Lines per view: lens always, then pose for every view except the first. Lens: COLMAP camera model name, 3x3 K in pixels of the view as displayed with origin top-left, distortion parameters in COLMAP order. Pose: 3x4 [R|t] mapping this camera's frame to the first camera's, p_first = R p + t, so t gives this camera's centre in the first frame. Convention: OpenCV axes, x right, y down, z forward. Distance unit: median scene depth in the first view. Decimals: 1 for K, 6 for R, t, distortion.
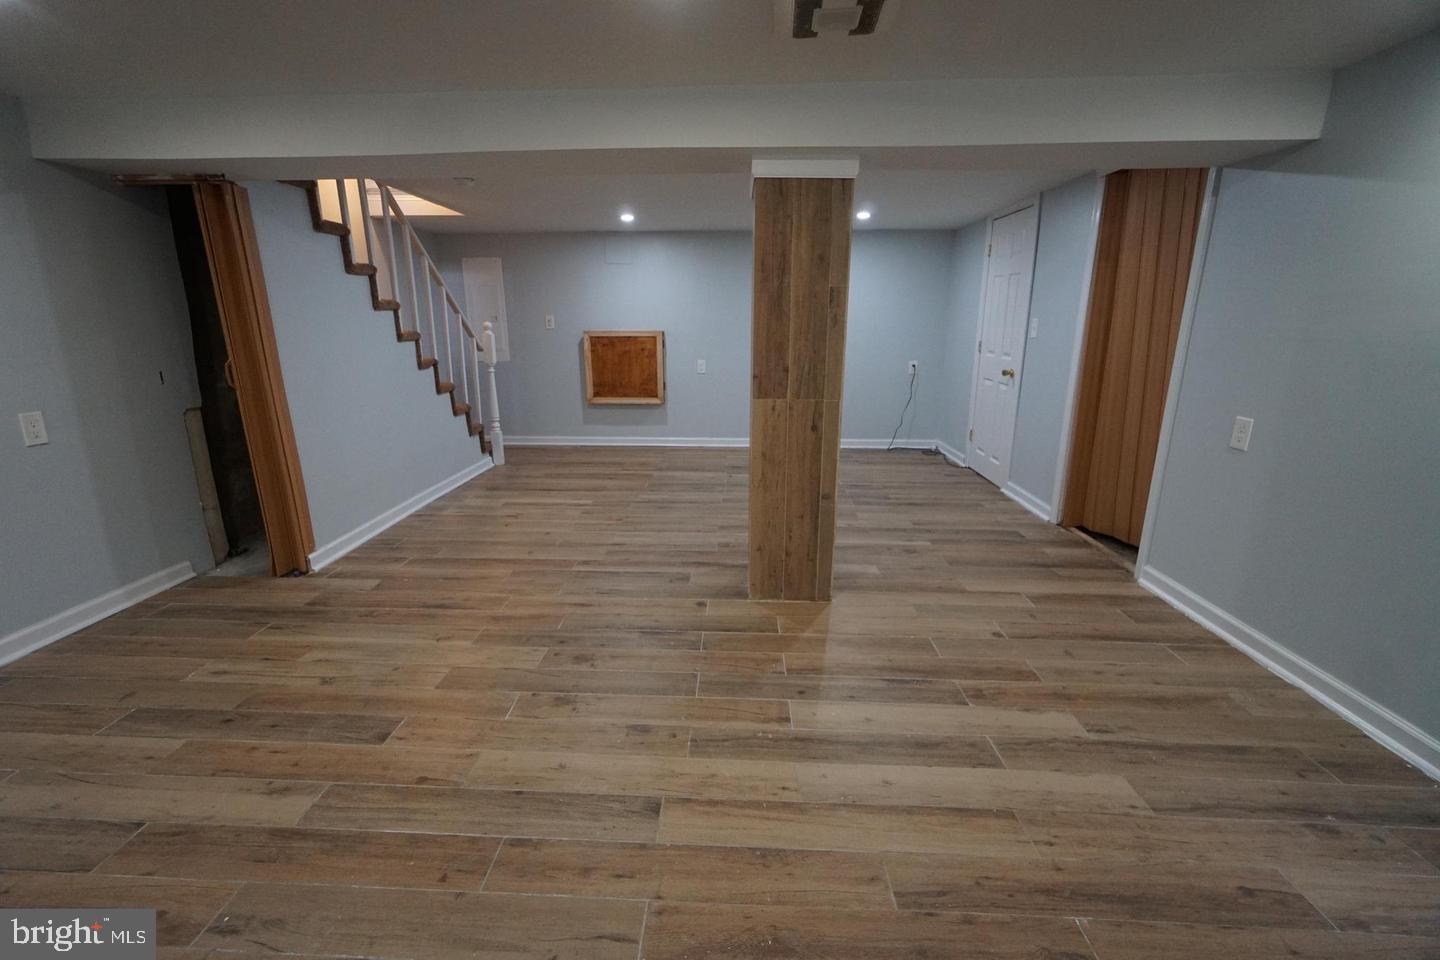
lens RADIAL K [[620.6, 0, 709.7], [0, 620.6, 479.8], [0, 0, 1]] dist [-0.011114, 0.006348]
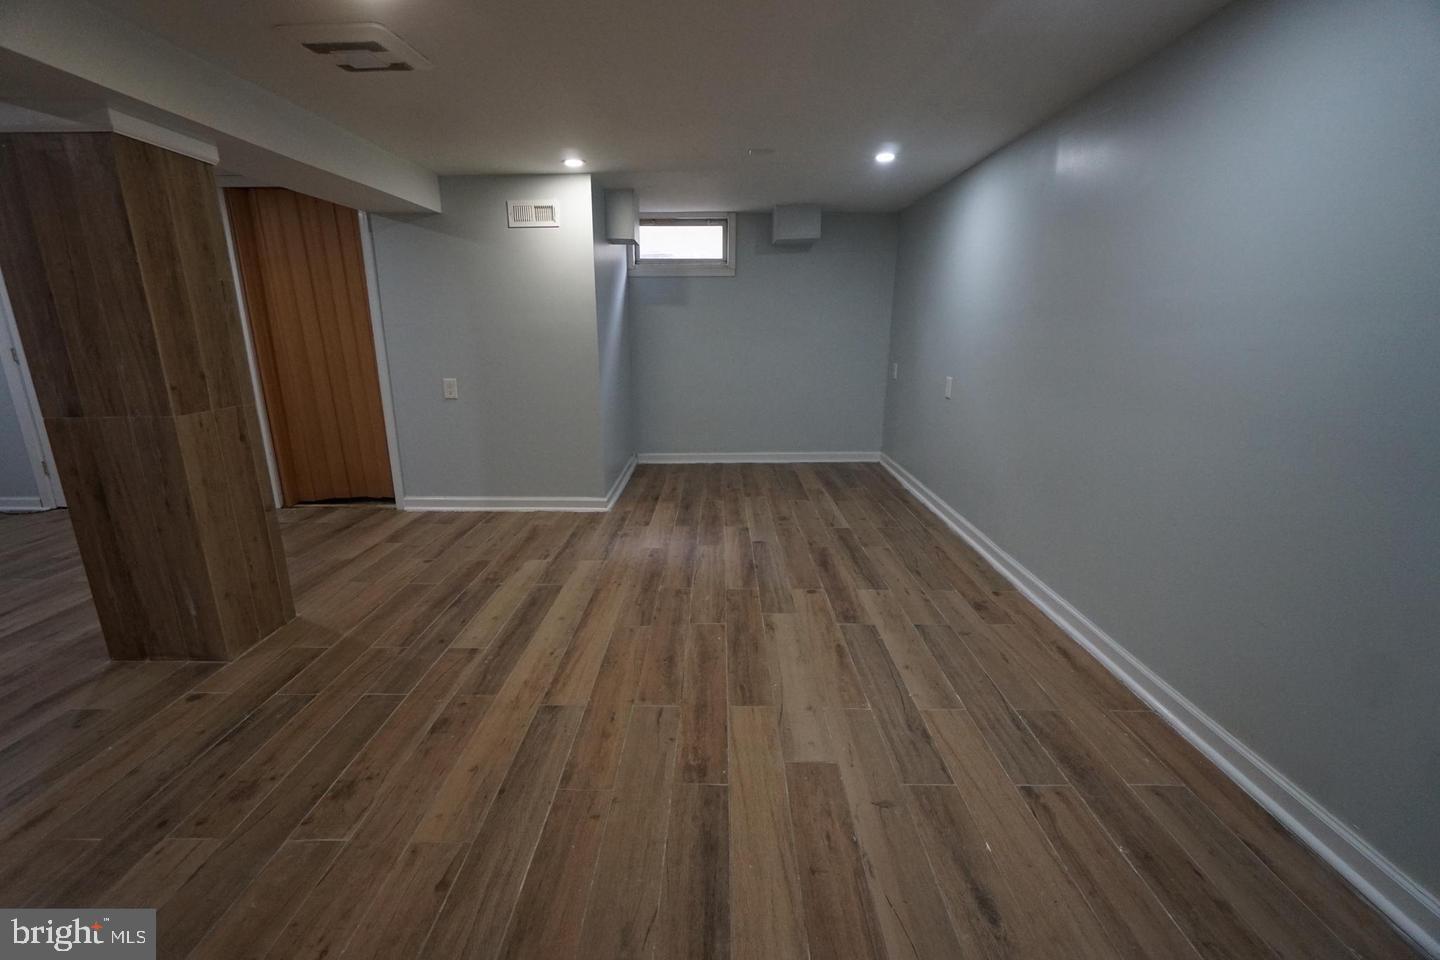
lens RADIAL K [[620.6, 0, 709.7], [0, 620.6, 479.8], [0, 0, 1]] dist [-0.011114, 0.006348]
pose [[-0.028144, -0.248992, 0.968097, -0.785292], [0.254853, 0.934688, 0.247808, -0.081317], [-0.966570, 0.253697, 0.037151, 0.352494]]
